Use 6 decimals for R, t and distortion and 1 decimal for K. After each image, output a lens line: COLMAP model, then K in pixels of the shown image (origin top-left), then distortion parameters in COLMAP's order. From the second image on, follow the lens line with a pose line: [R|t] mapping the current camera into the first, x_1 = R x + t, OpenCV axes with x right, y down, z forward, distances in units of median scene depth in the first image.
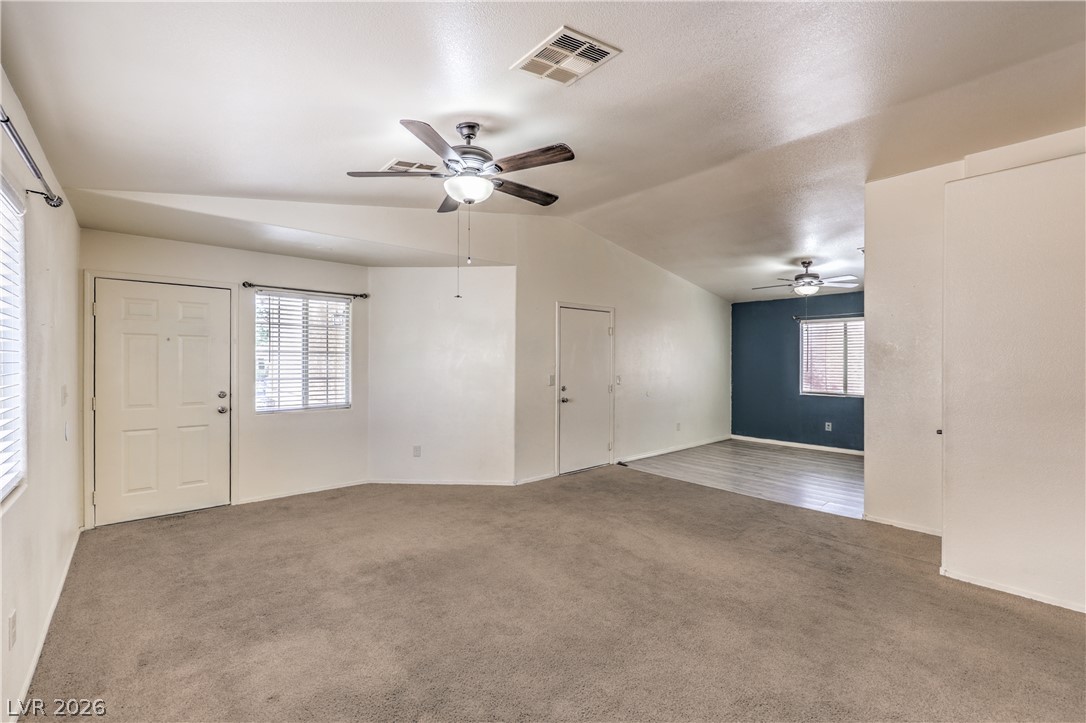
lens RADIAL K [[460.3, 0, 543.0], [0, 460.3, 361.5], [0, 0, 1]] dist [0.001389, 0.000271]
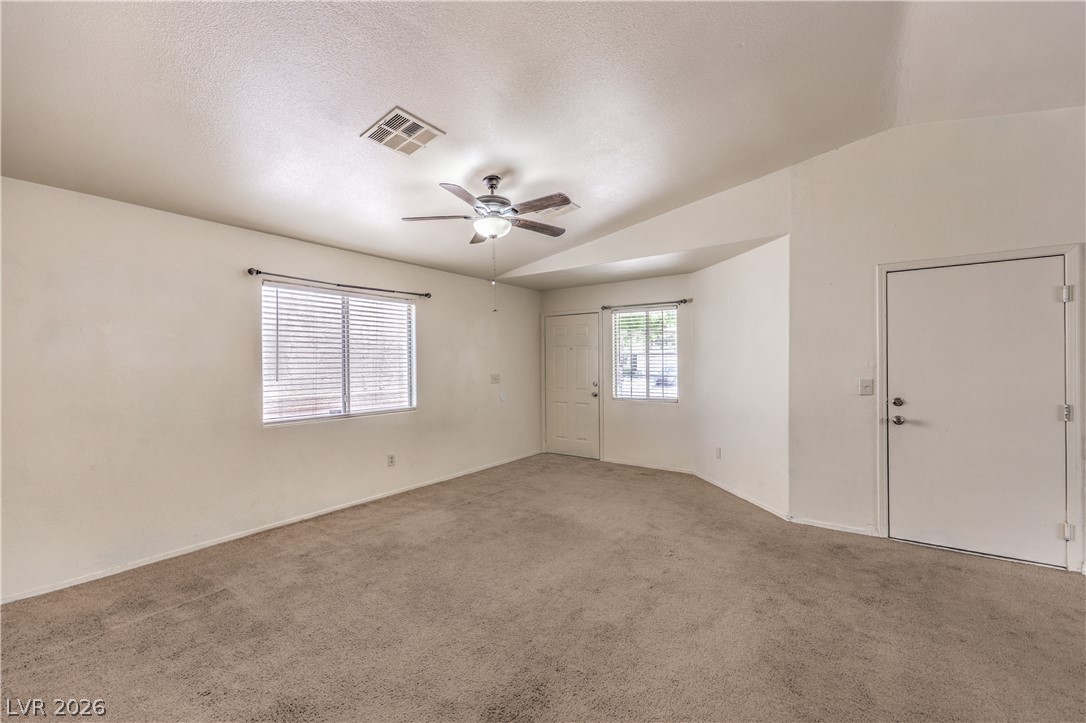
lens RADIAL K [[444.0, 0, 555.1], [0, 444.0, 364.2], [0, 0, 1]] dist [0.000399, 0.000449]
pose [[0.246997, -0.001493, -0.969015, 0.545134], [0.004907, 0.999988, -0.000290, 0.005946], [0.969004, -0.004683, 0.247001, 0.429591]]
